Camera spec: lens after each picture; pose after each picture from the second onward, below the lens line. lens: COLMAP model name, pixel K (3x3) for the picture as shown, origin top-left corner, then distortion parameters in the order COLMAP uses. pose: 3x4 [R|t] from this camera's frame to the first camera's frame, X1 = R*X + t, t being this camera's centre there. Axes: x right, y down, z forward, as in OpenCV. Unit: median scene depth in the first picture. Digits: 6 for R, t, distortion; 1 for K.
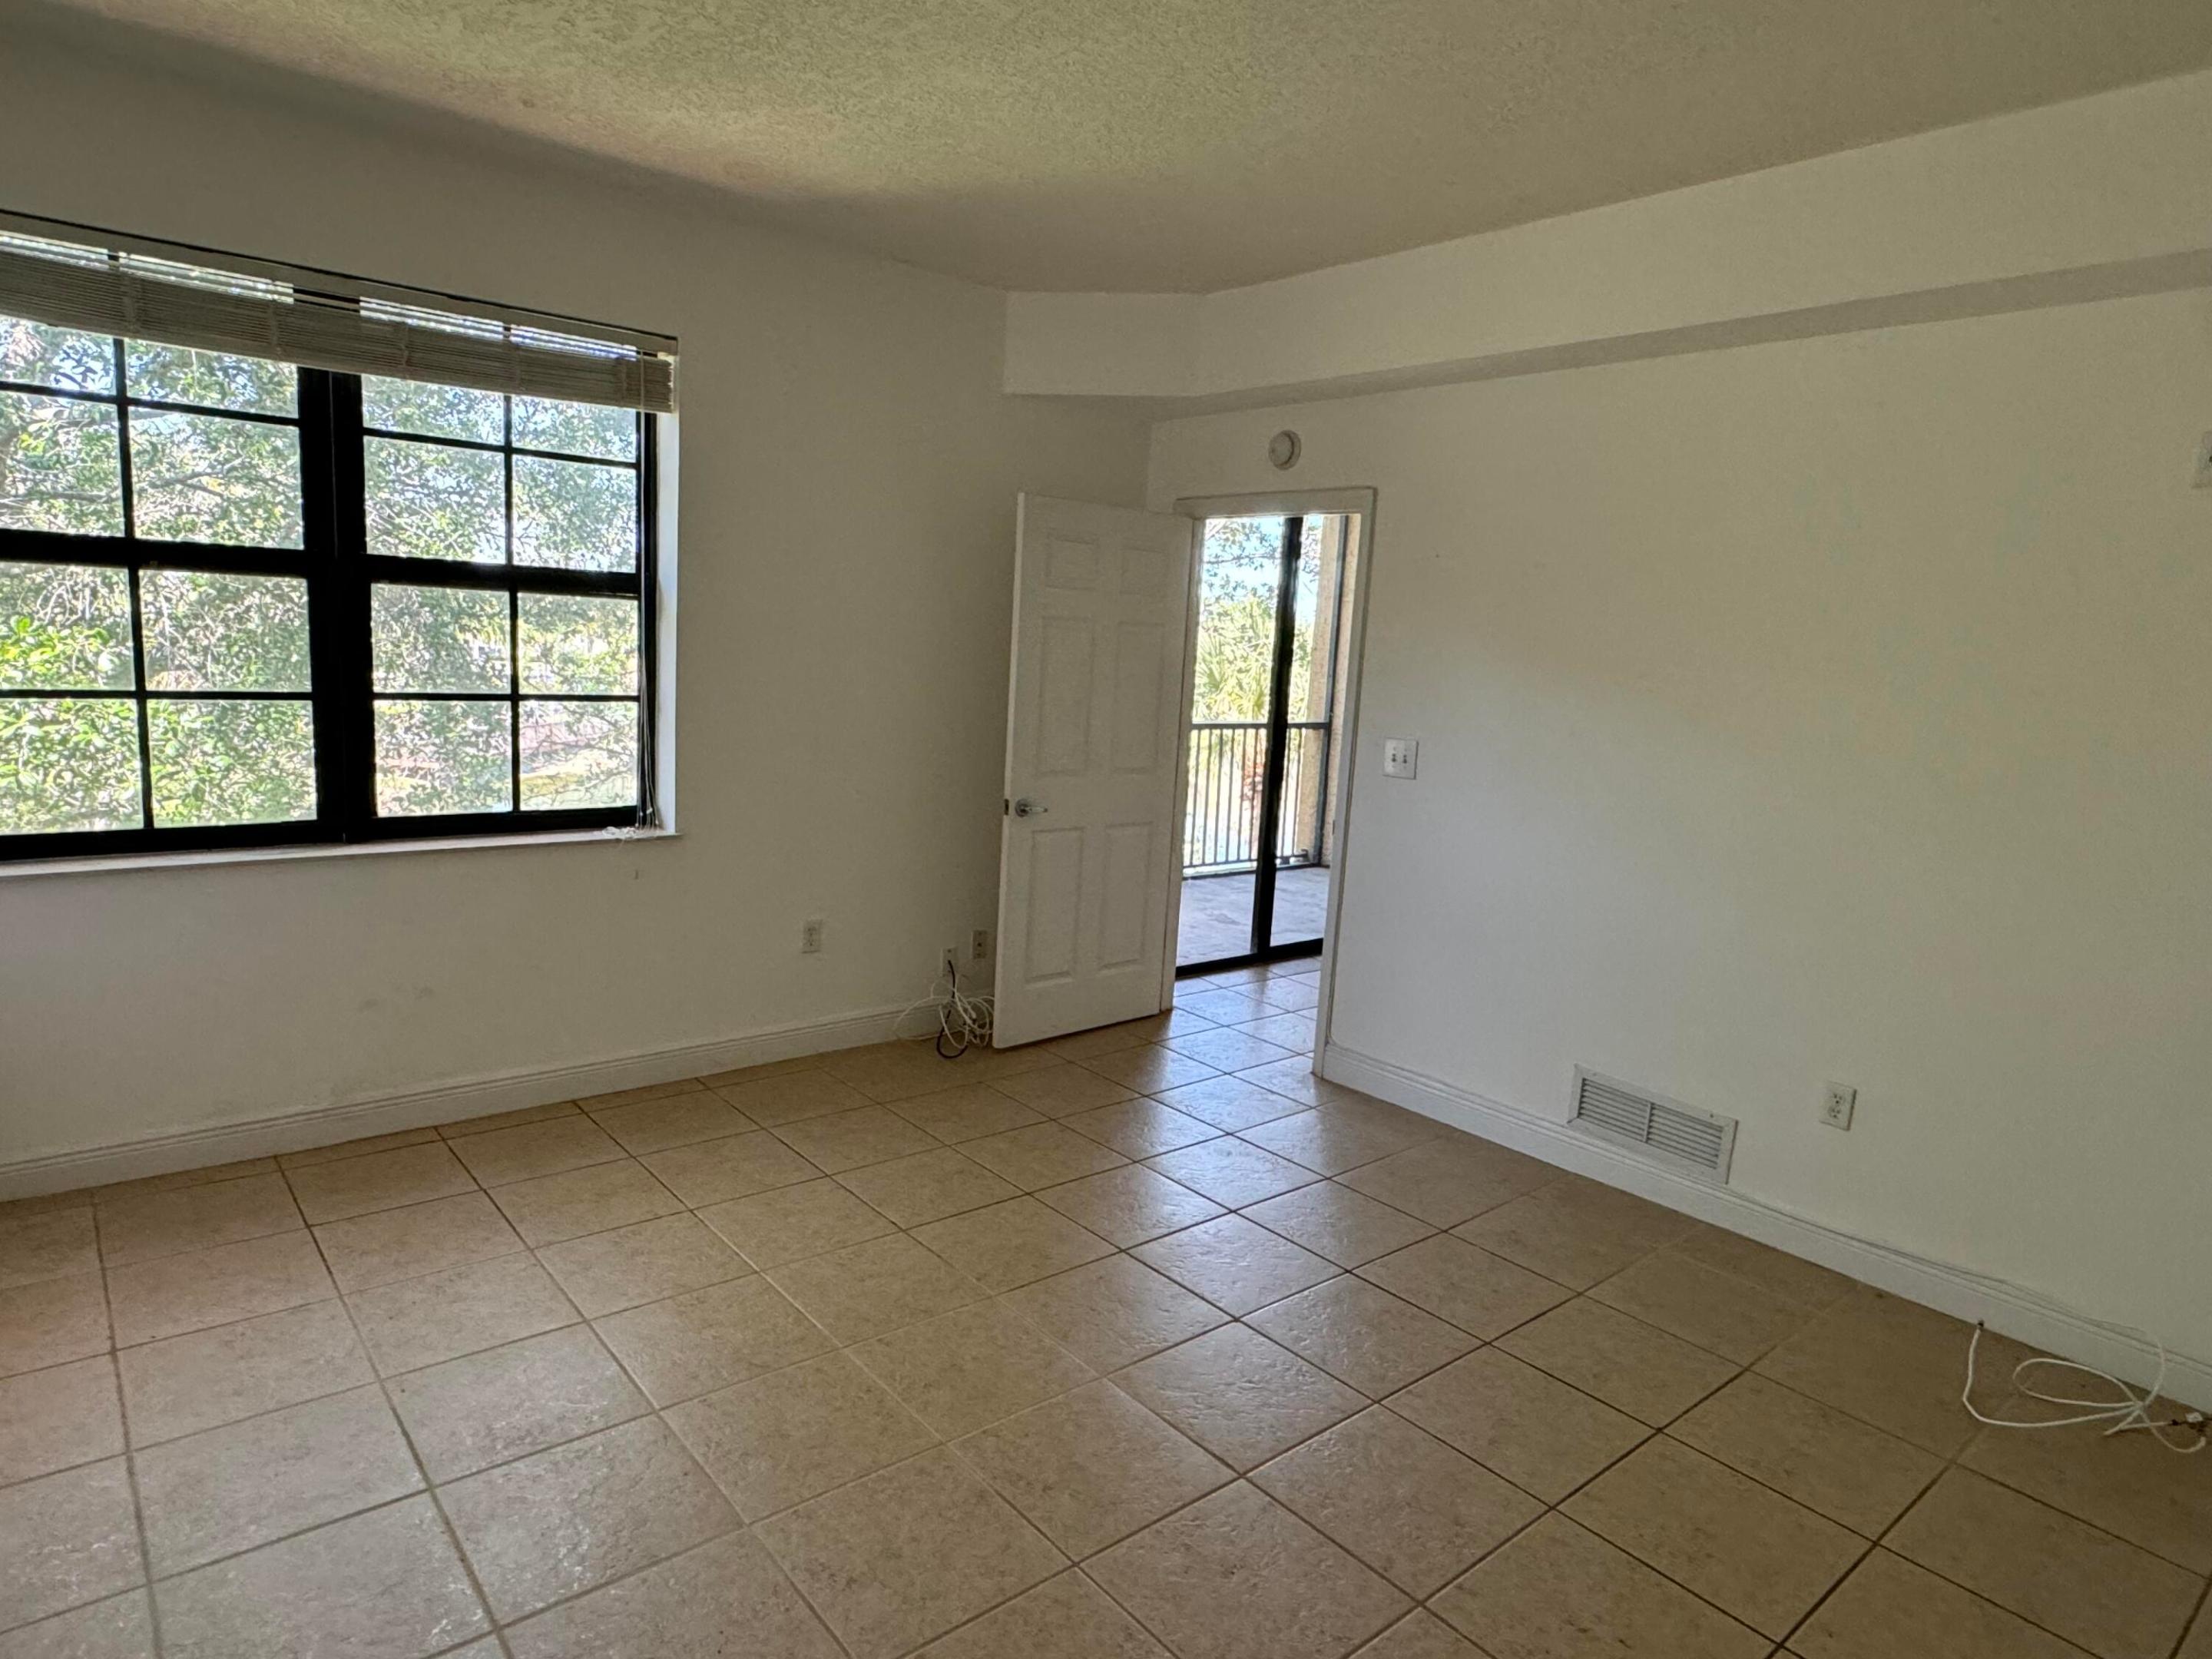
lens RADIAL K [[1291.9, 0, 1107.5], [0, 1291.9, 832.0], [0, 0, 1]] dist [-0.009712, 0.005416]
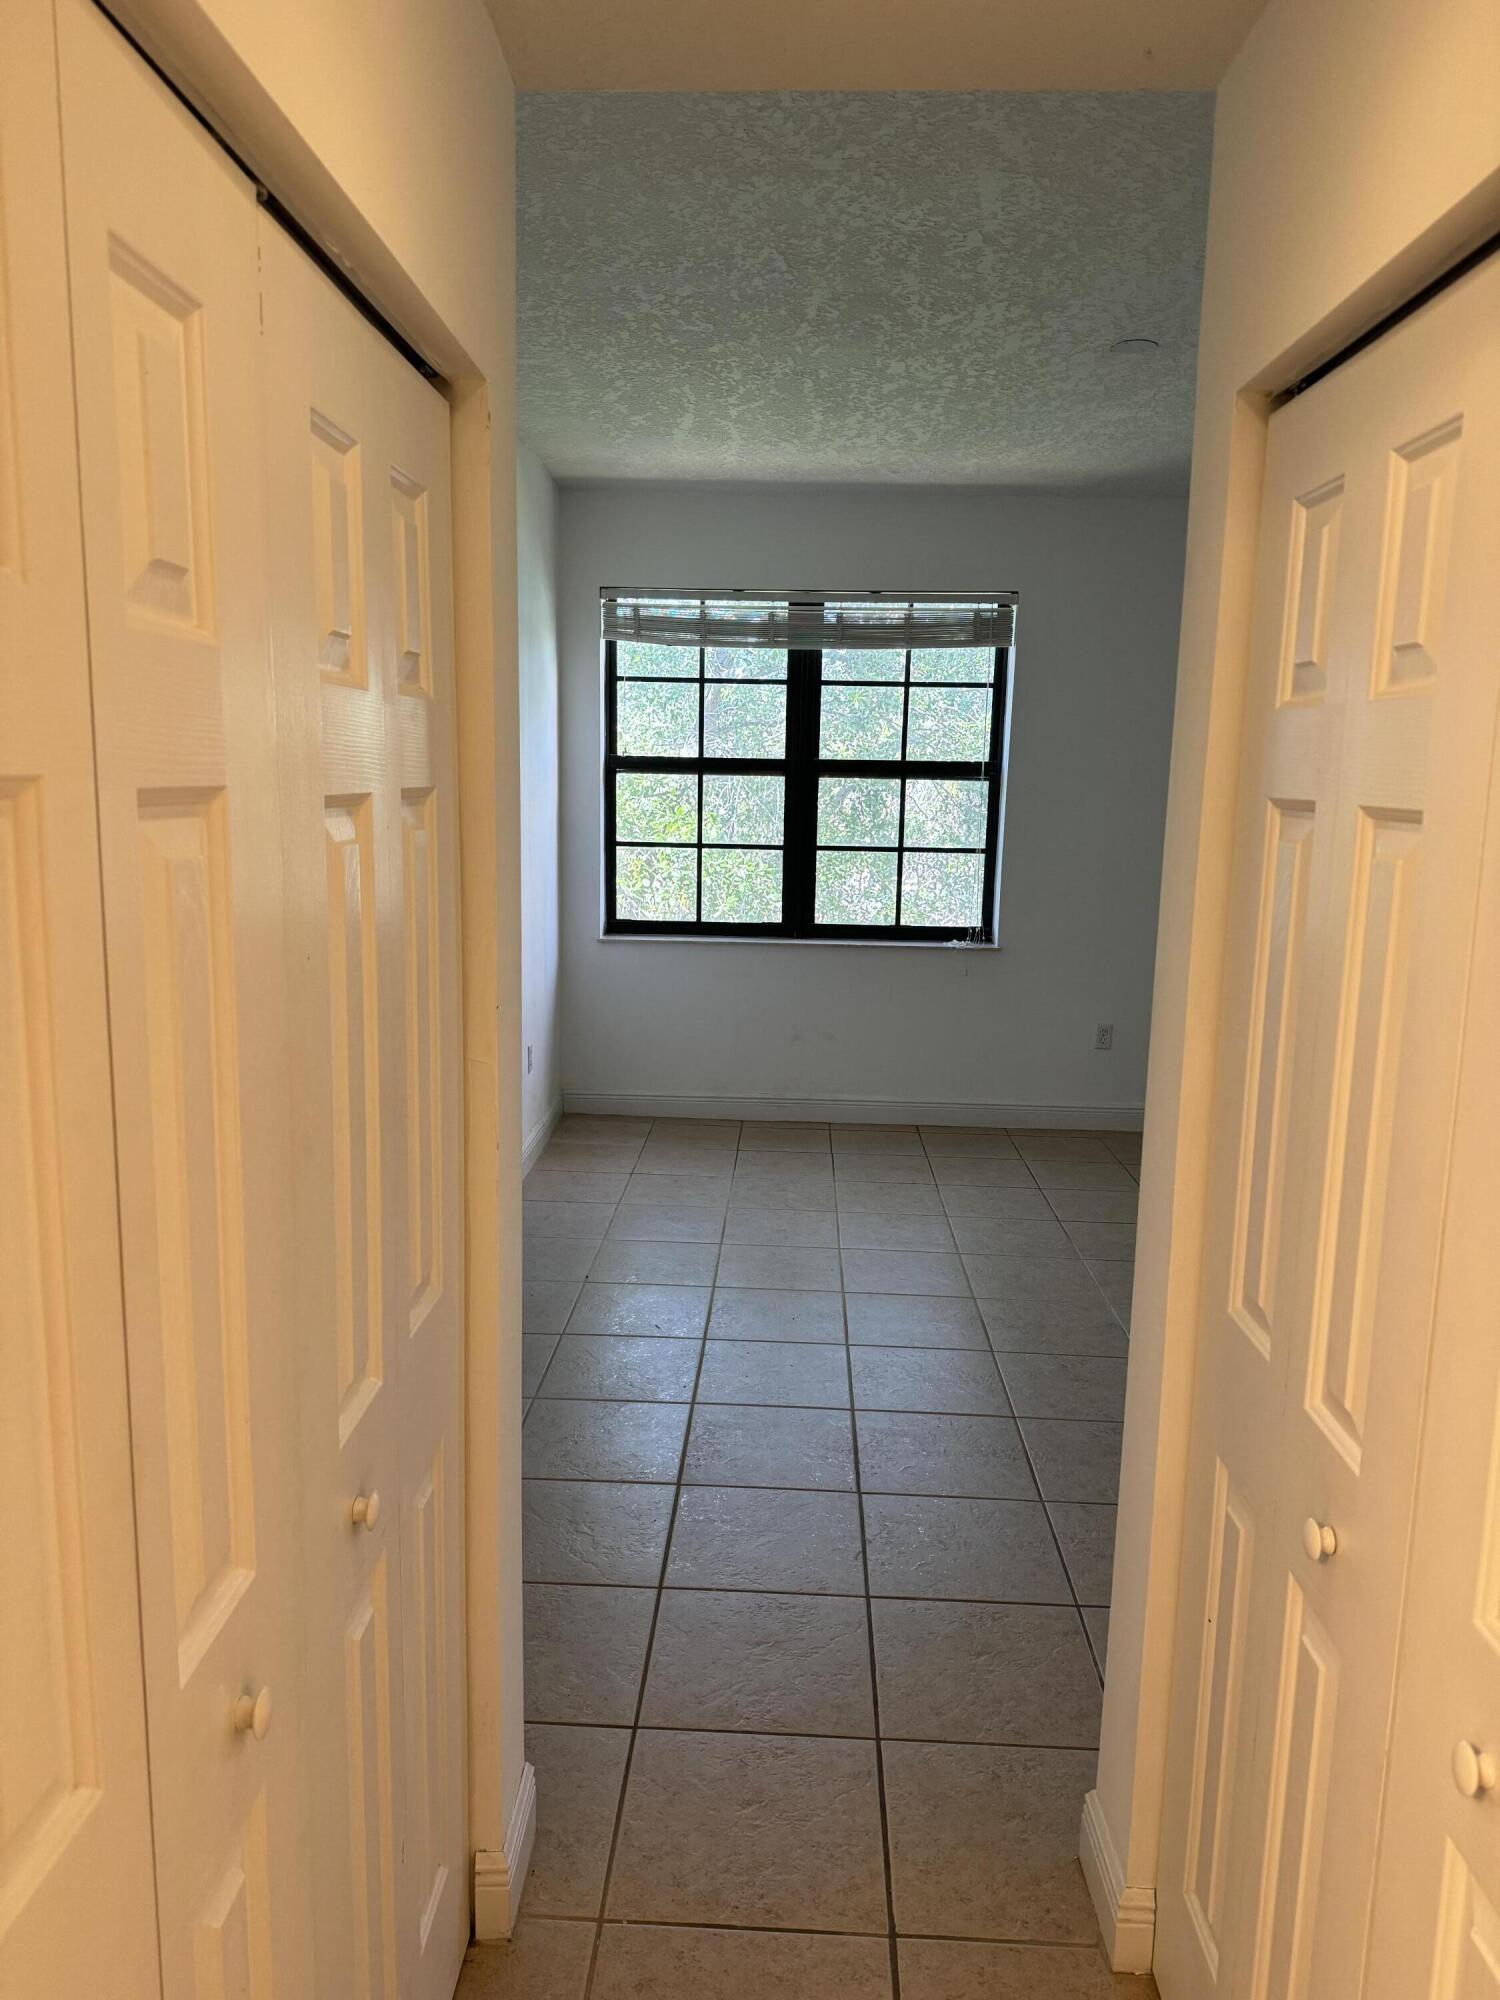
lens RADIAL K [[1391.9, 0, 751.8], [0, 1391.9, 1003.7], [0, 0, 1]] dist [0.045476, -0.067298]
pose [[0.734643, 0.061104, -0.675697, 0.557373], [-0.078690, 0.996889, 0.004595, 0.086922], [0.673876, 0.049795, 0.737165, -0.323835]]
